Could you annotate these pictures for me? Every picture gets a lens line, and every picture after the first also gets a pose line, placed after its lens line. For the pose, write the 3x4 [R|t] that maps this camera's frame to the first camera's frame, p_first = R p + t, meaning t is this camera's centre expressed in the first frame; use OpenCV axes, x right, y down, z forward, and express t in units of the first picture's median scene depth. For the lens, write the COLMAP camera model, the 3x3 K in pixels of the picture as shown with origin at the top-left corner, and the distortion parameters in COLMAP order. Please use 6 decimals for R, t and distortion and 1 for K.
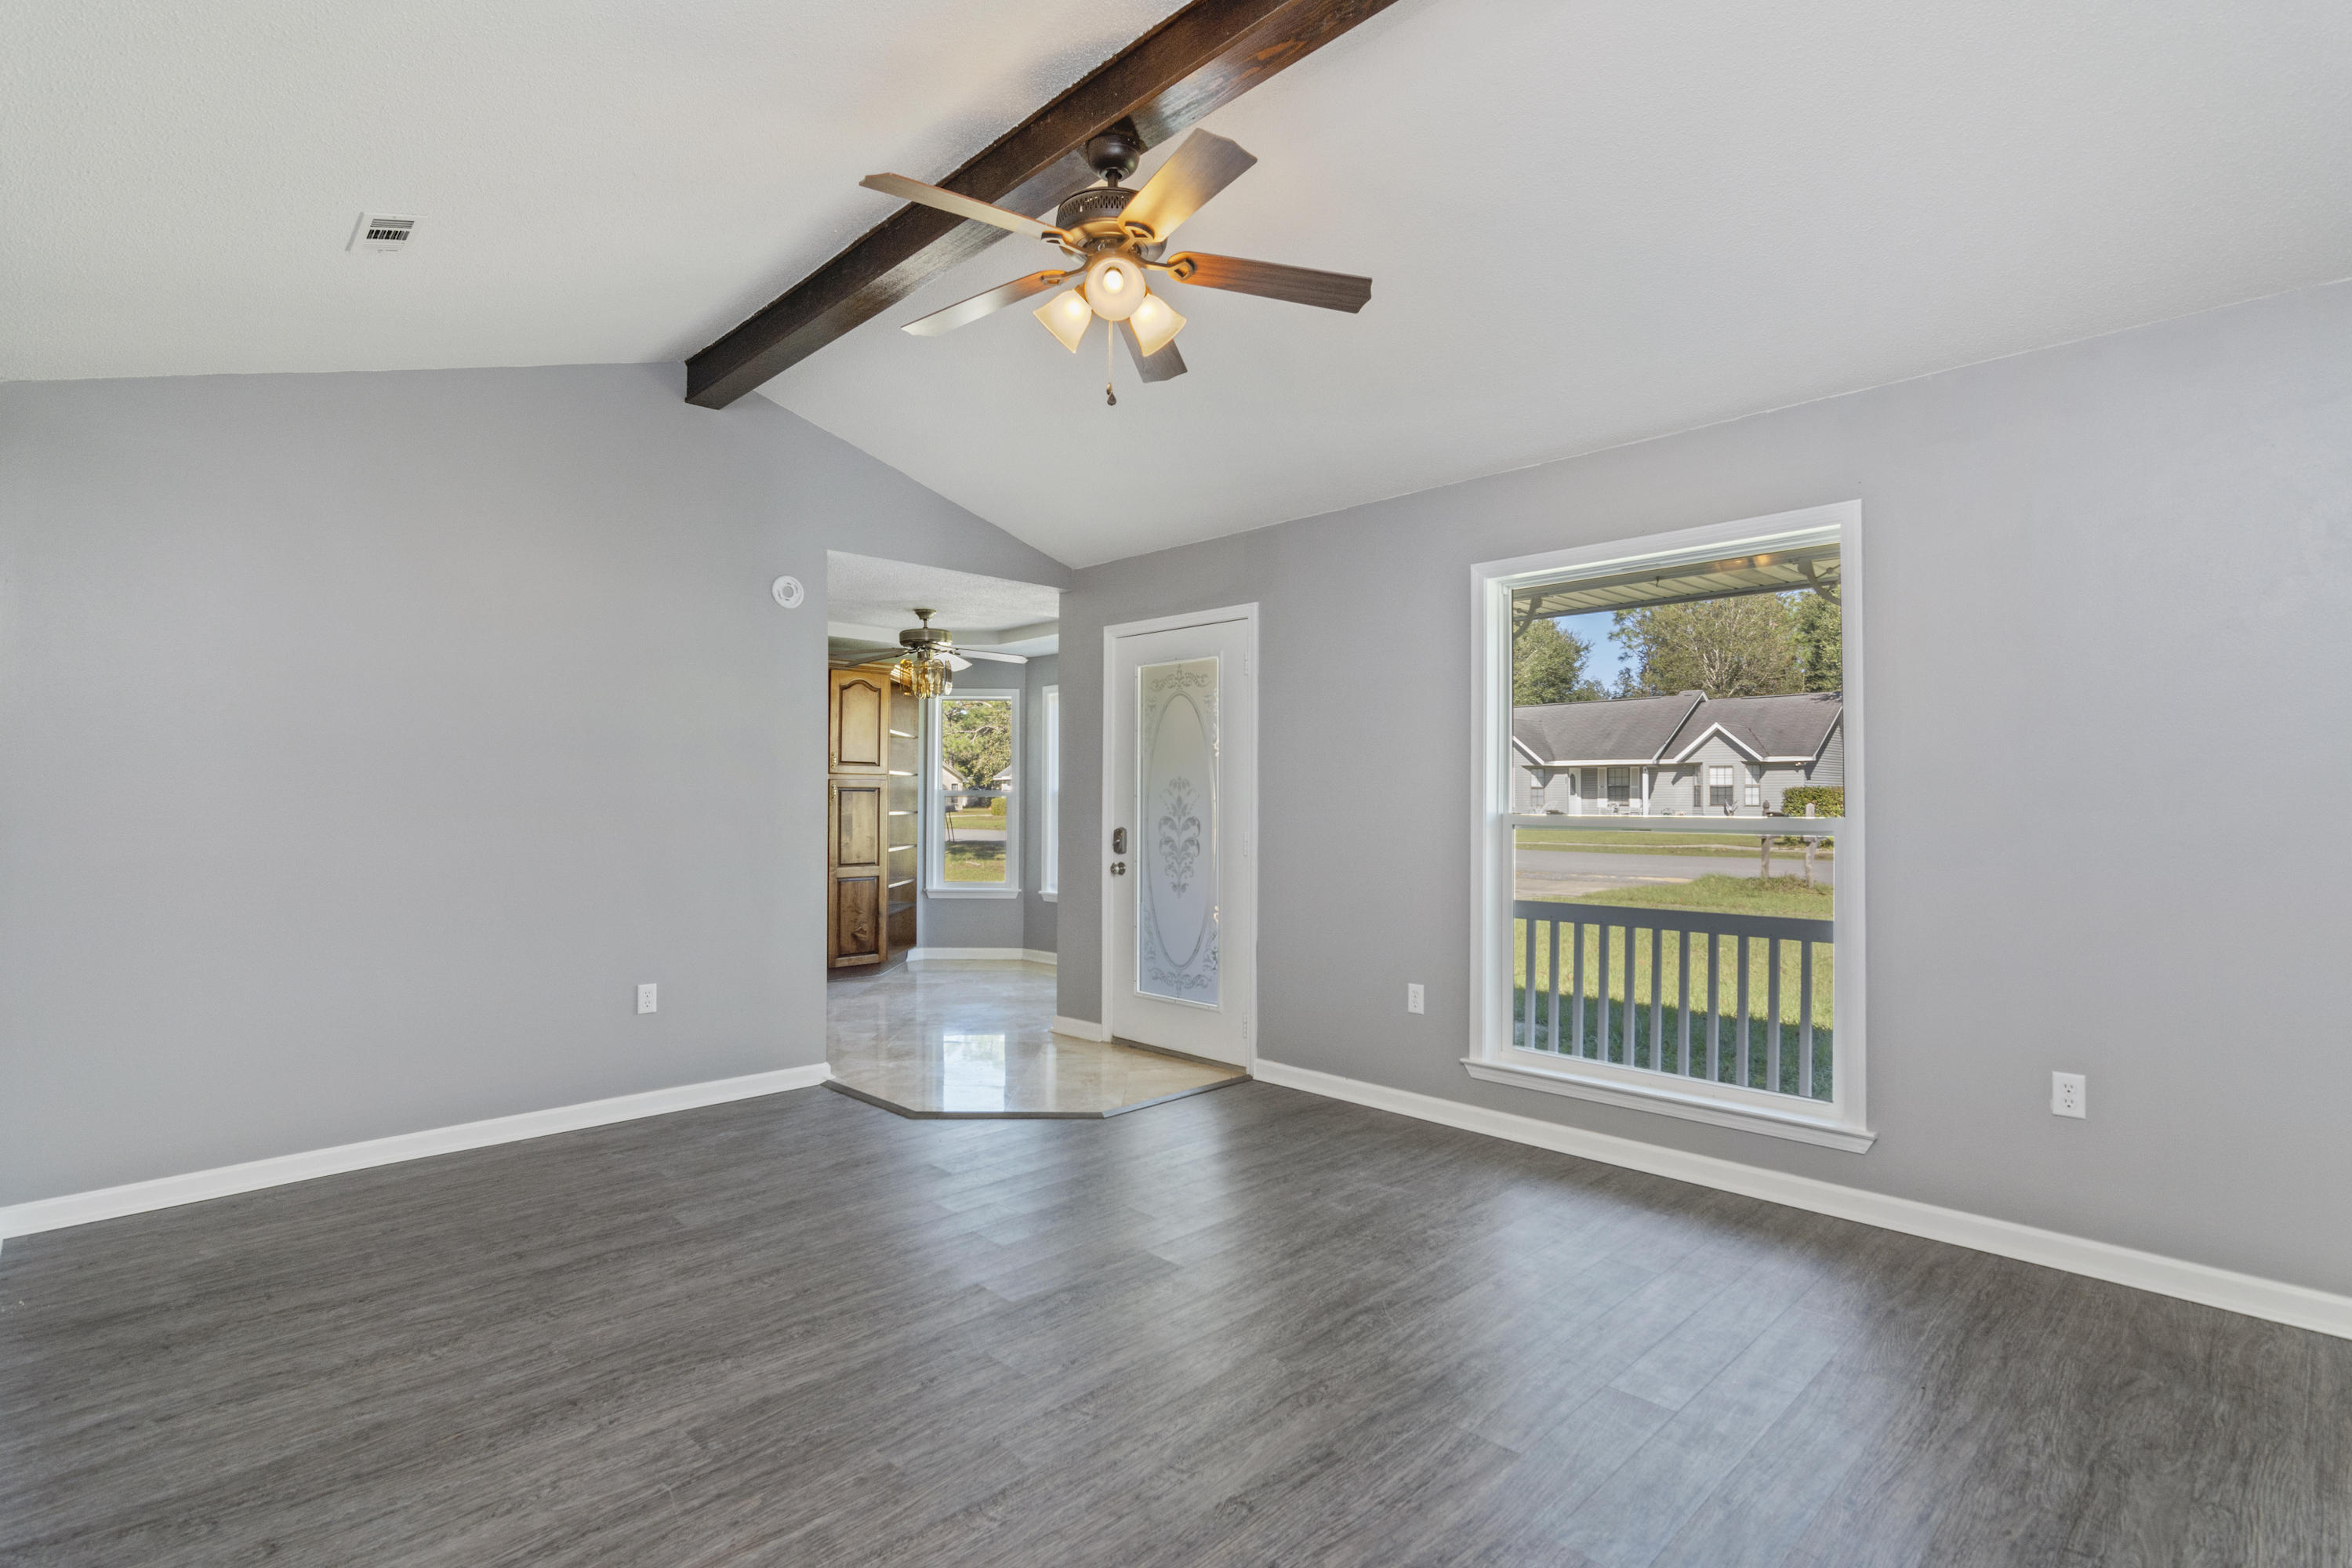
lens RADIAL K [[1107.1, 0, 1168.1], [0, 1107.1, 789.5], [0, 0, 1]] dist [-0.002469, -0.000216]
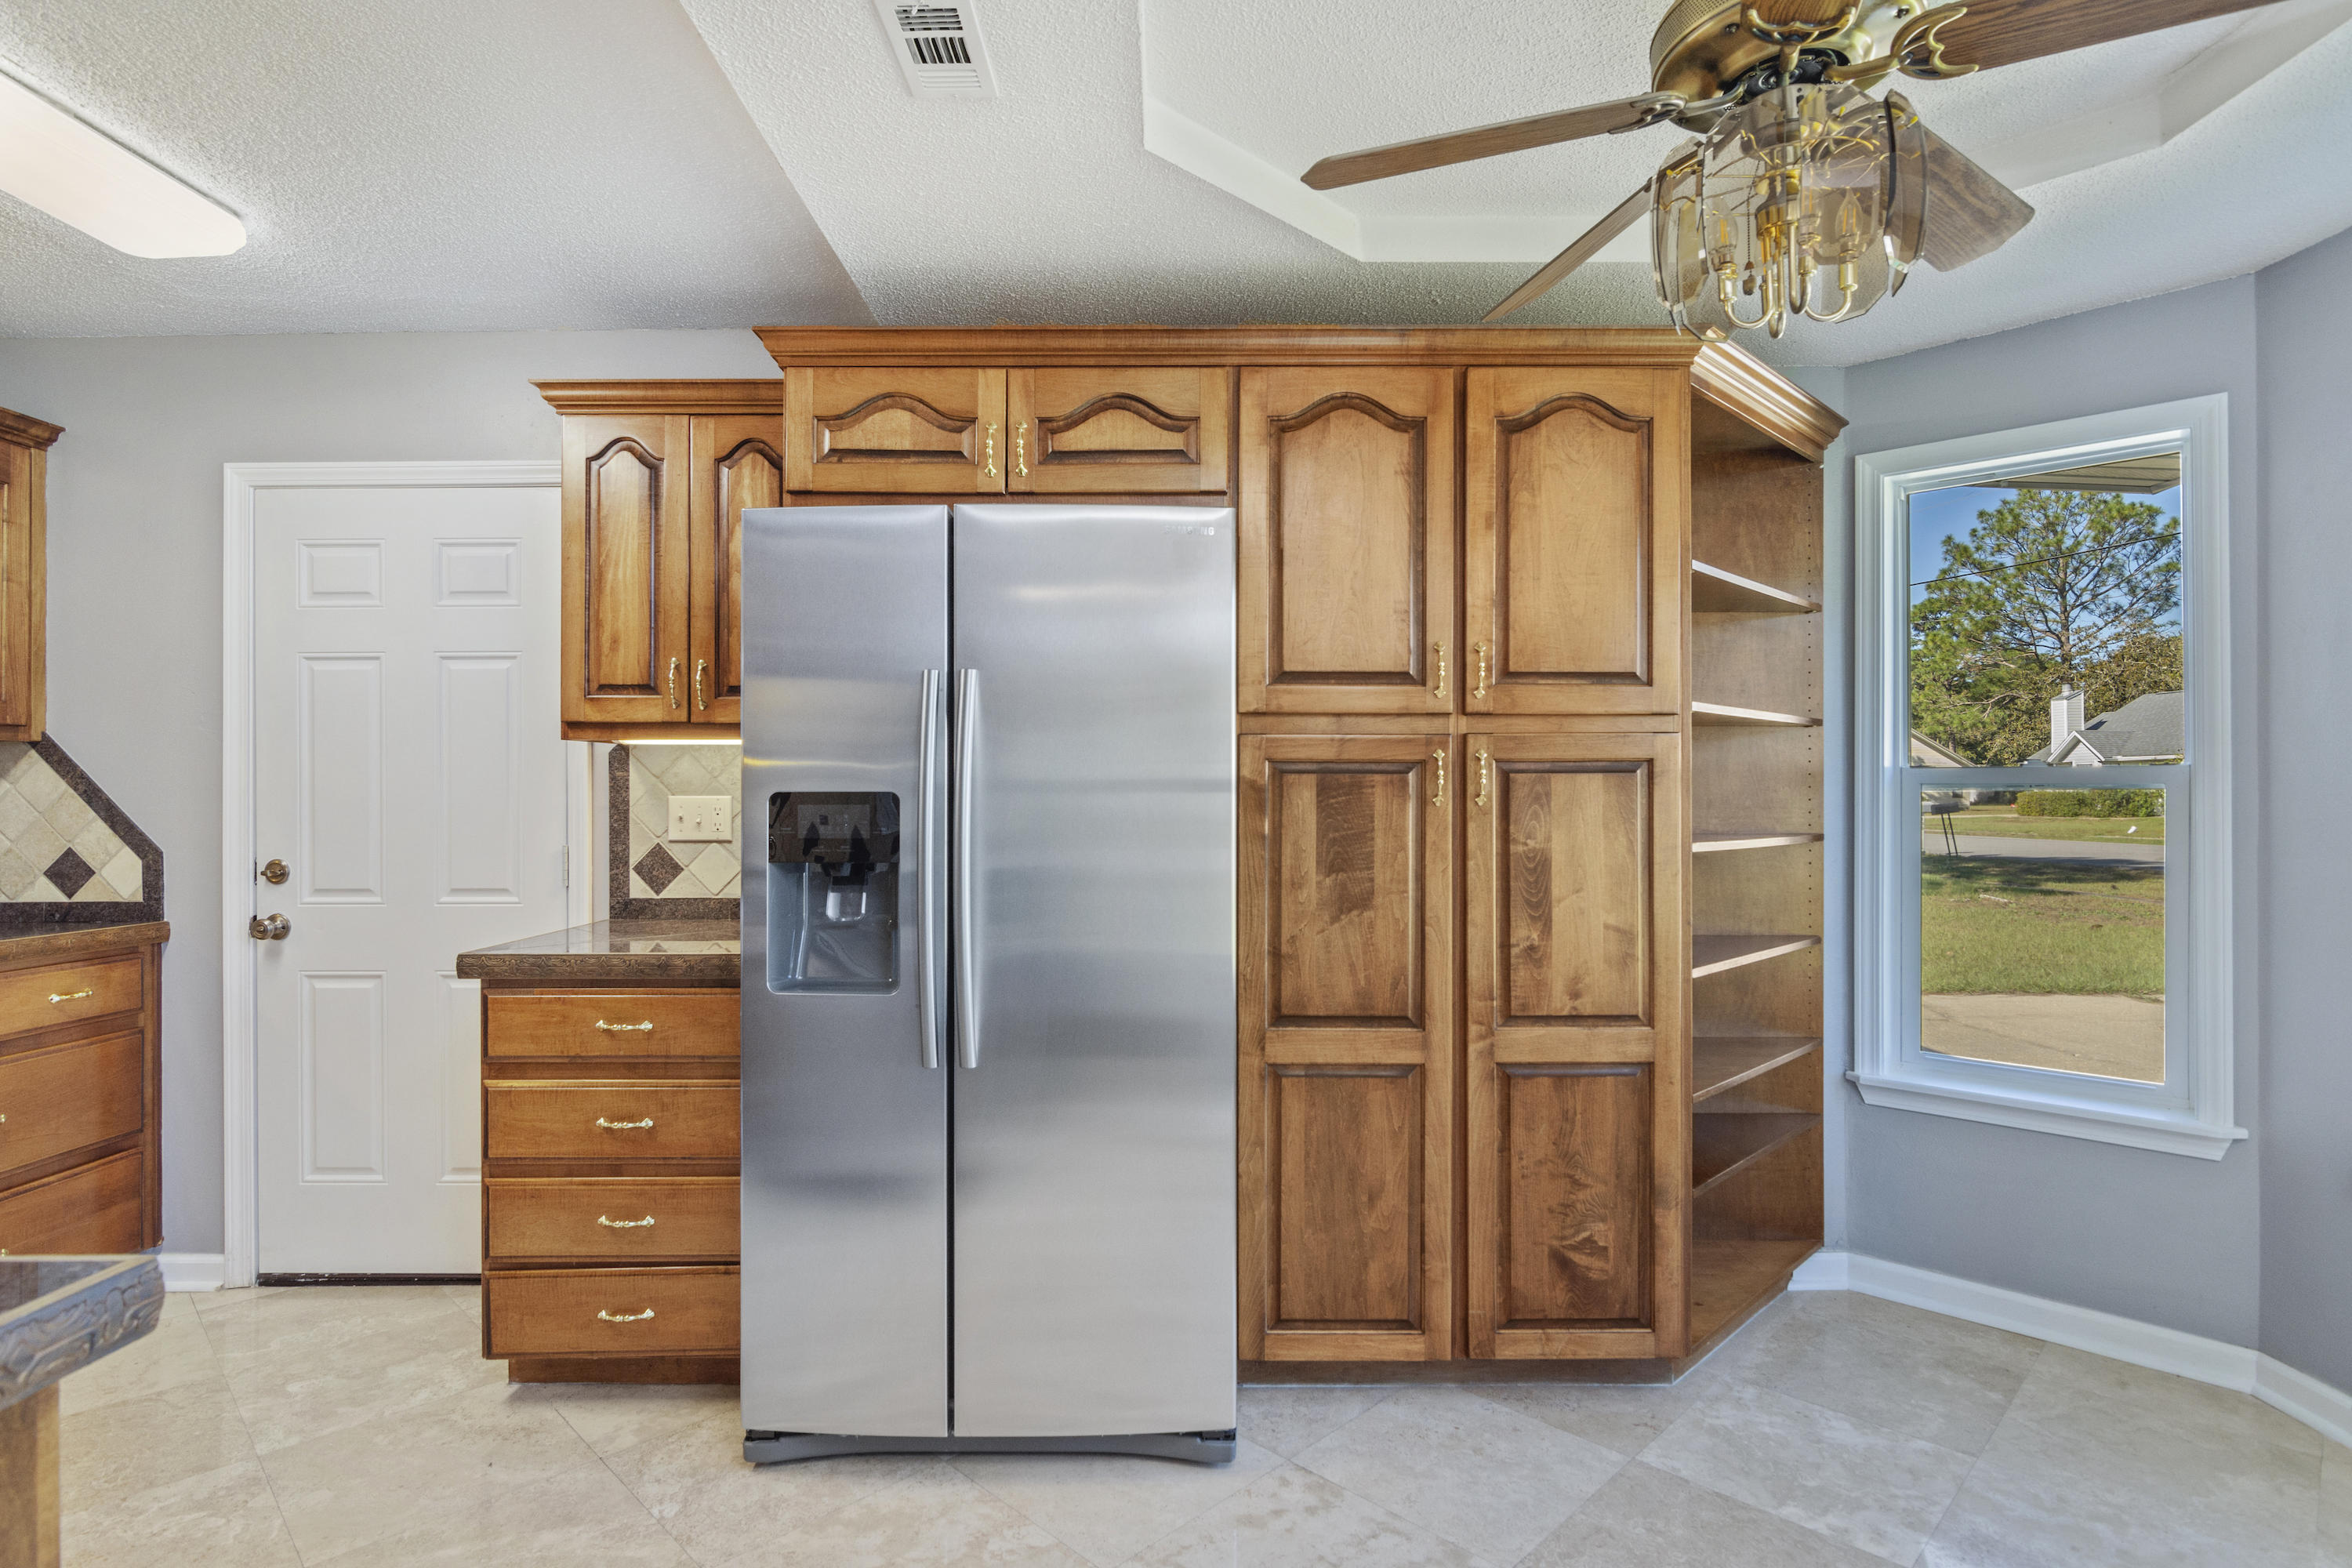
lens RADIAL K [[1193.6, 0, 1187.8], [0, 1193.6, 797.2], [0, 0, 1]] dist [-0.000638, 0.000319]
pose [[0.722360, -0.008584, -0.691464, -0.131159], [0.015051, 0.999881, 0.003311, 0.005393], [0.691354, -0.012799, 0.722403, 0.686765]]
